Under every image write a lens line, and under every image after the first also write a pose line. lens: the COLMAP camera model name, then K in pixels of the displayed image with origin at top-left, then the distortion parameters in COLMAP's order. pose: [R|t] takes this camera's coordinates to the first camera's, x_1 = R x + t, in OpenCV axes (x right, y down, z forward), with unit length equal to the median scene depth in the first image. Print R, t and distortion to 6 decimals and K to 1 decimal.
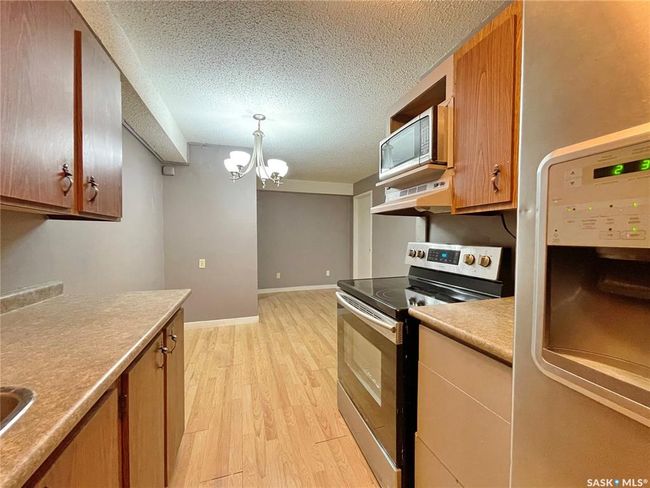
lens RADIAL K [[263.4, 0, 322.0], [0, 263.4, 244.8], [0, 0, 1]] dist [-0.001958, 0.000550]
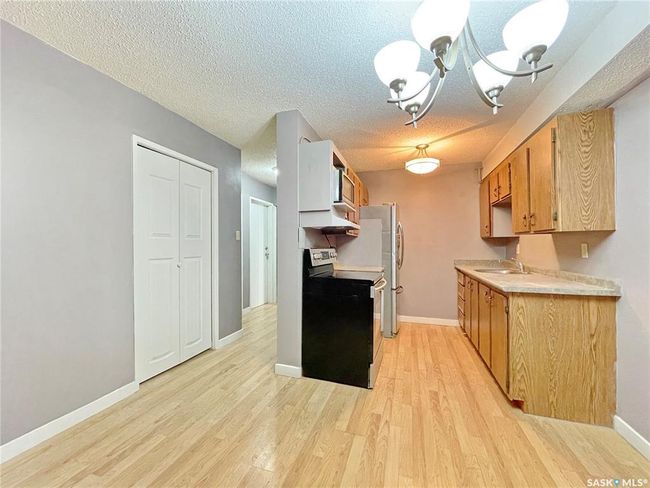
lens RADIAL K [[263.4, 0, 323.2], [0, 263.4, 245.3], [0, 0, 1]] dist [-0.001958, 0.000550]
pose [[-0.813325, 0.002351, 0.581805, -0.477149], [0.017520, 0.999637, 0.020451, -0.053216], [-0.581546, 0.026826, -0.813071, 2.216641]]
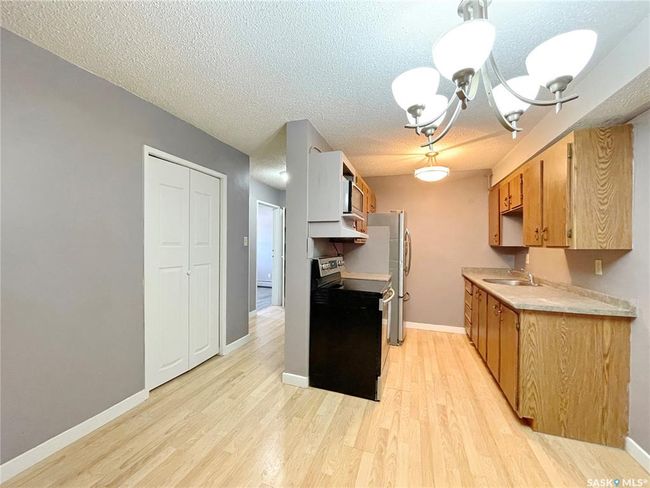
lens RADIAL K [[263.4, 0, 323.3], [0, 263.4, 245.6], [0, 0, 1]] dist [-0.001958, 0.000550]
pose [[-0.805124, -0.013439, 0.592954, -0.453685], [0.005195, 0.999545, 0.029709, -0.120131], [-0.593084, 0.027000, -0.804688, 2.227404]]
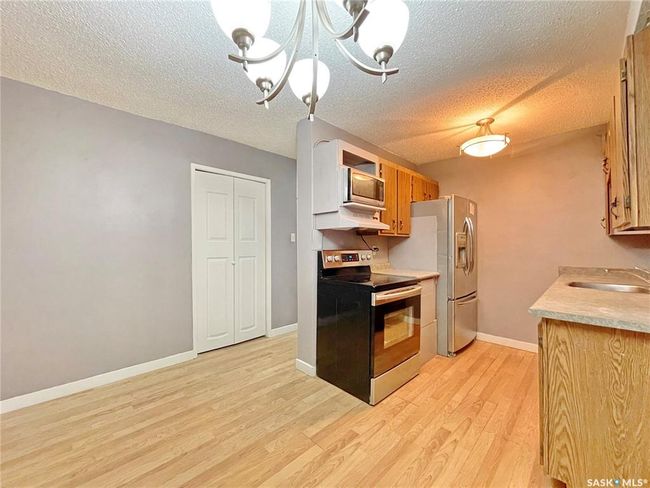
lens RADIAL K [[263.4, 0, 322.9], [0, 263.4, 245.2], [0, 0, 1]] dist [-0.001958, 0.000550]
pose [[-0.463498, 0.001537, 0.886097, -0.845646], [0.026128, 0.999587, 0.011933, -0.053598], [-0.885713, 0.028683, -0.463347, 1.776123]]
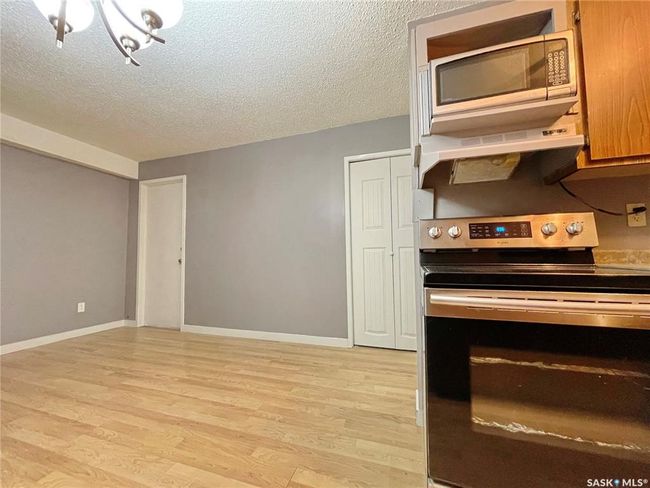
lens RADIAL K [[263.4, 0, 322.9], [0, 263.4, 245.3], [0, 0, 1]] dist [-0.001958, 0.000550]
pose [[0.577590, 0.039391, 0.815376, -0.486258], [0.032961, 0.996895, -0.071509, 0.121257], [-0.815661, 0.068179, 0.574499, 0.914830]]
